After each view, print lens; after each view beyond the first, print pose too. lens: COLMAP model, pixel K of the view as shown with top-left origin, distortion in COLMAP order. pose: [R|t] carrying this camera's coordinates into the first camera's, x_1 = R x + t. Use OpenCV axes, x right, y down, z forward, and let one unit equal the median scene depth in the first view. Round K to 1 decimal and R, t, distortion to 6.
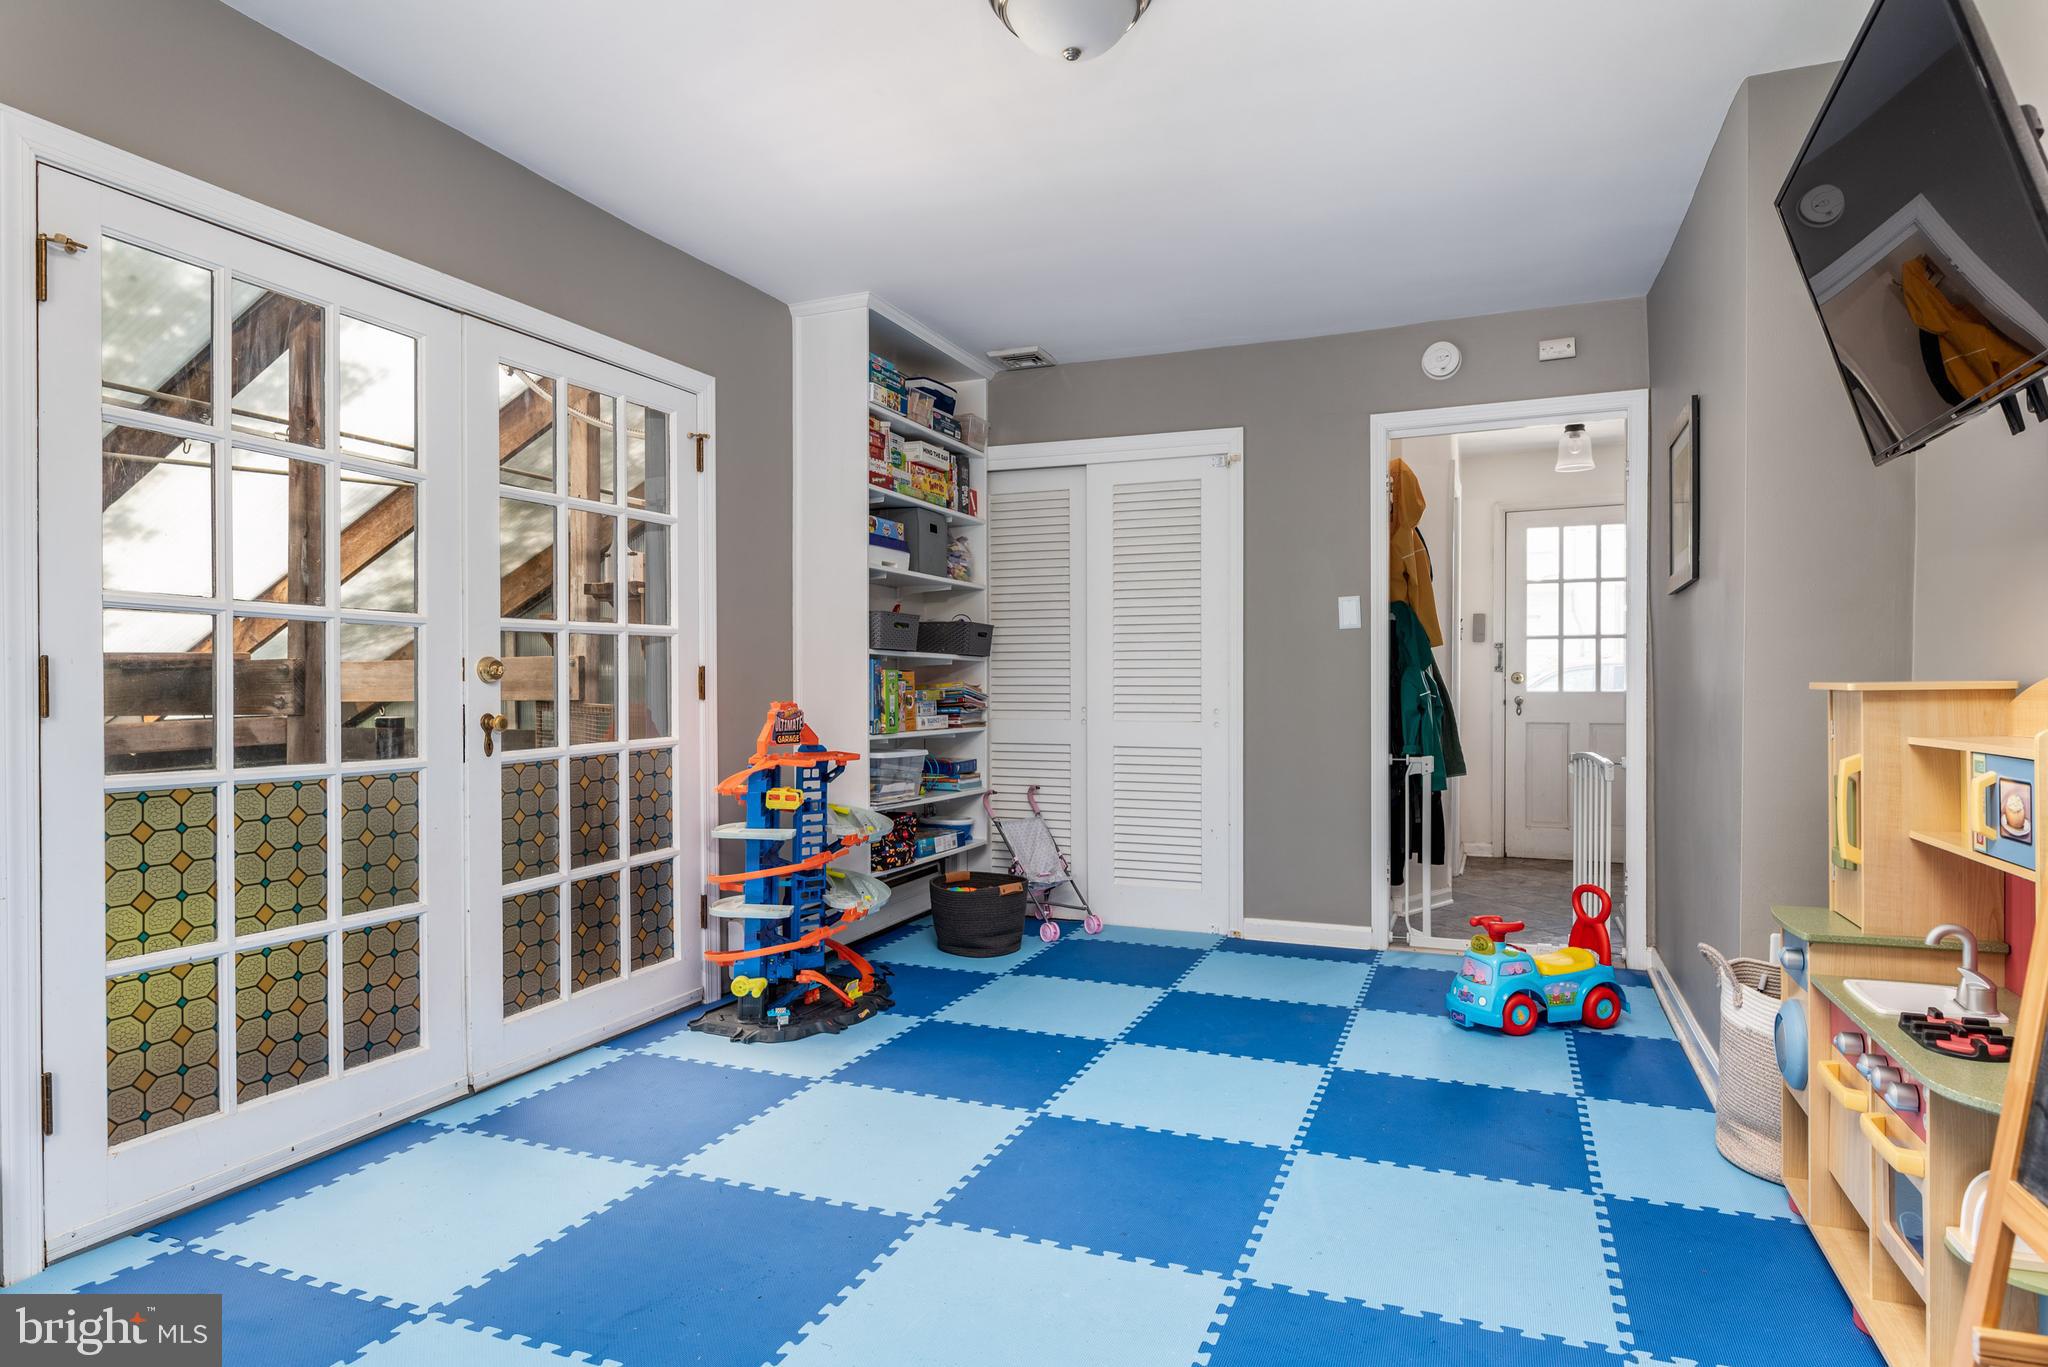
lens RADIAL K [[1174.8, 0, 1017.9], [0, 1174.8, 689.3], [0, 0, 1]] dist [-0.006033, 0.000241]
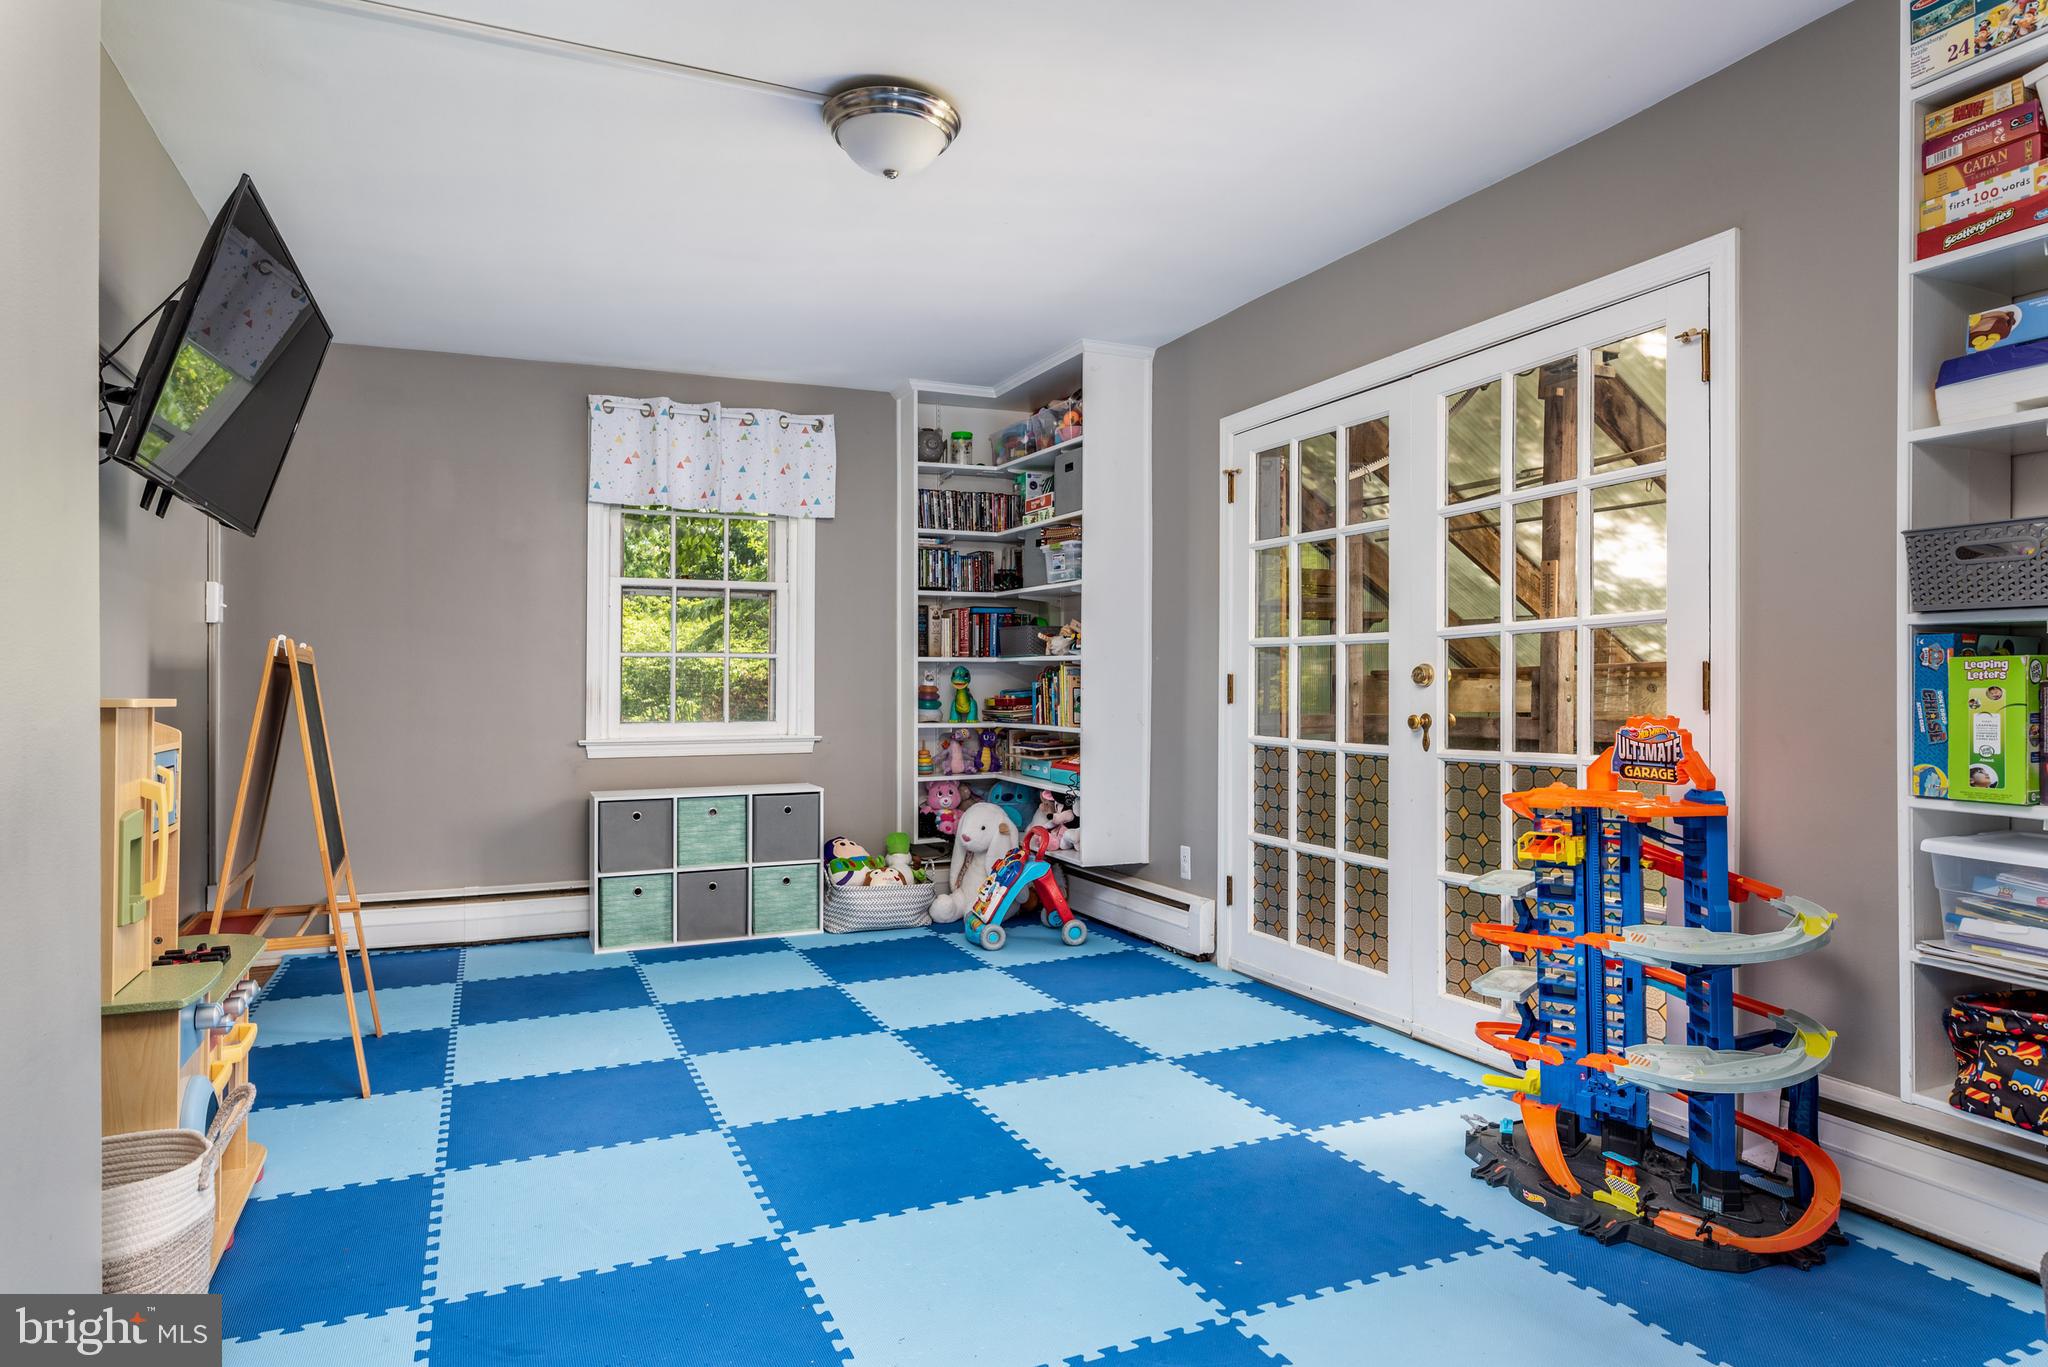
lens RADIAL K [[1174.8, 0, 1017.5], [0, 1174.8, 677.2], [0, 0, 1]] dist [-0.006033, 0.000241]
pose [[-0.686208, 0.000460, -0.727405, 0.687755], [0.002134, 0.999997, -0.001381, -0.014387], [0.727402, -0.002500, -0.686207, 1.589718]]
